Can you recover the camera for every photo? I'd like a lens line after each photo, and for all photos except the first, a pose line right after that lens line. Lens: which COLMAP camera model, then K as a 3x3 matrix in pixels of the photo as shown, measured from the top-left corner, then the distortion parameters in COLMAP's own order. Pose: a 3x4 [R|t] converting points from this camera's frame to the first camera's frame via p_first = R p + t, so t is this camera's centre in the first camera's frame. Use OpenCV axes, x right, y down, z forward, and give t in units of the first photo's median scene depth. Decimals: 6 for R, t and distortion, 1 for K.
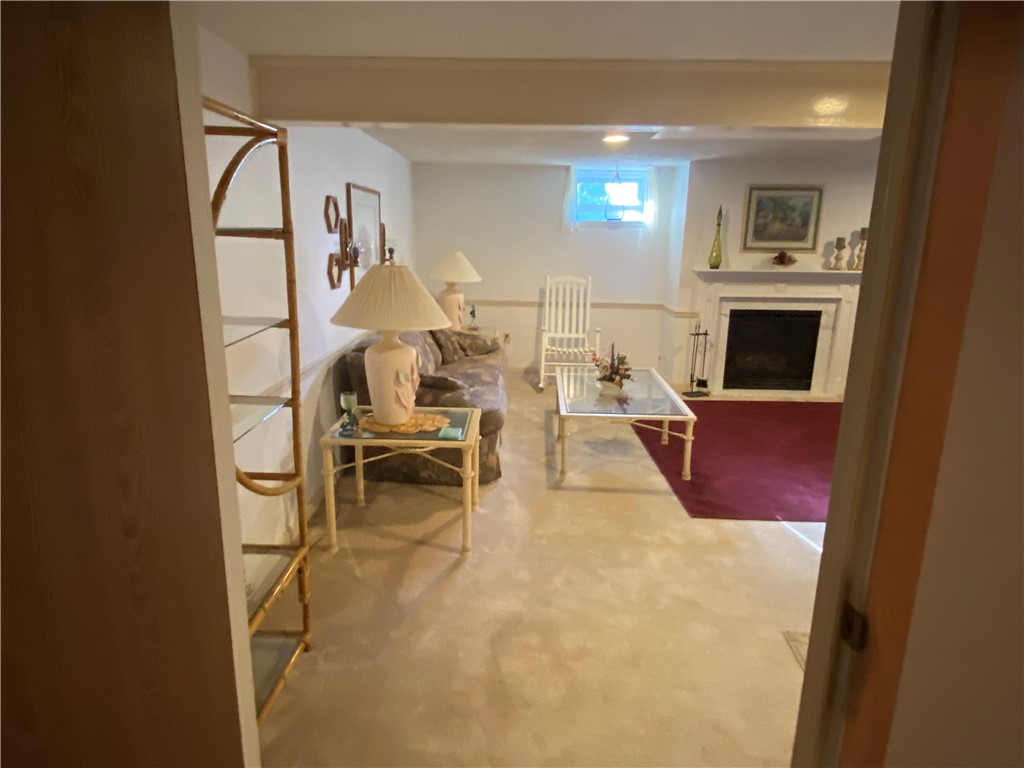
lens RADIAL K [[623.0, 0, 506.0], [0, 623.0, 386.0], [0, 0, 1]] dist [0.060188, -0.060590]
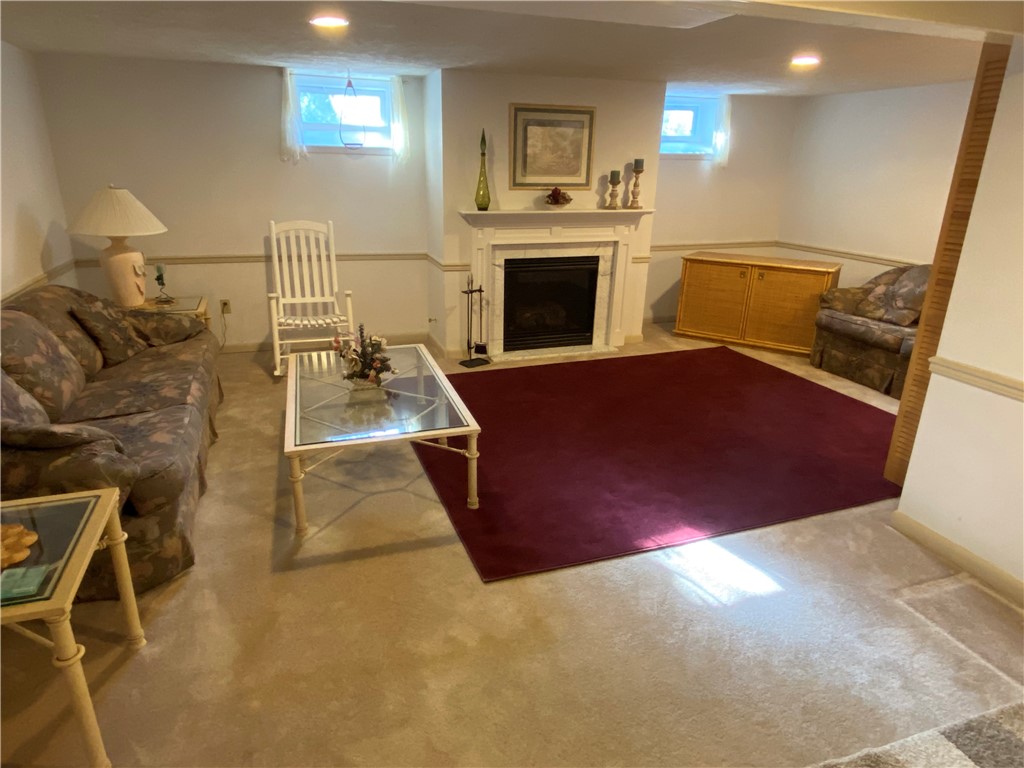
lens RADIAL K [[623.0, 0, 510.9], [0, 623.0, 384.5], [0, 0, 1]] dist [0.060188, -0.060590]
pose [[0.934458, -0.115392, 0.336858, 0.064675], [0.078571, 0.989537, 0.121011, -0.057633], [-0.347297, -0.086612, 0.933747, 0.204086]]
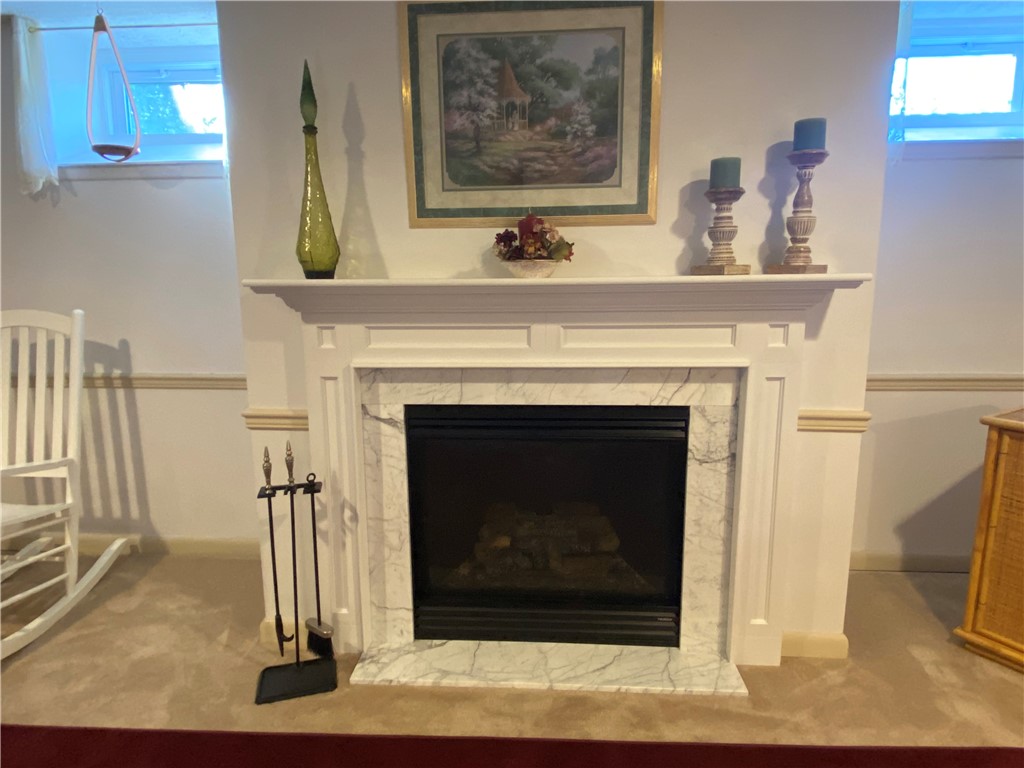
lens RADIAL K [[623.0, 0, 507.1], [0, 623.0, 379.6], [0, 0, 1]] dist [0.060188, -0.060590]
pose [[0.998786, -0.015423, -0.046785, 0.438839], [0.011933, 0.997188, -0.073979, -0.114351], [0.047794, 0.073331, 0.996162, 0.707304]]
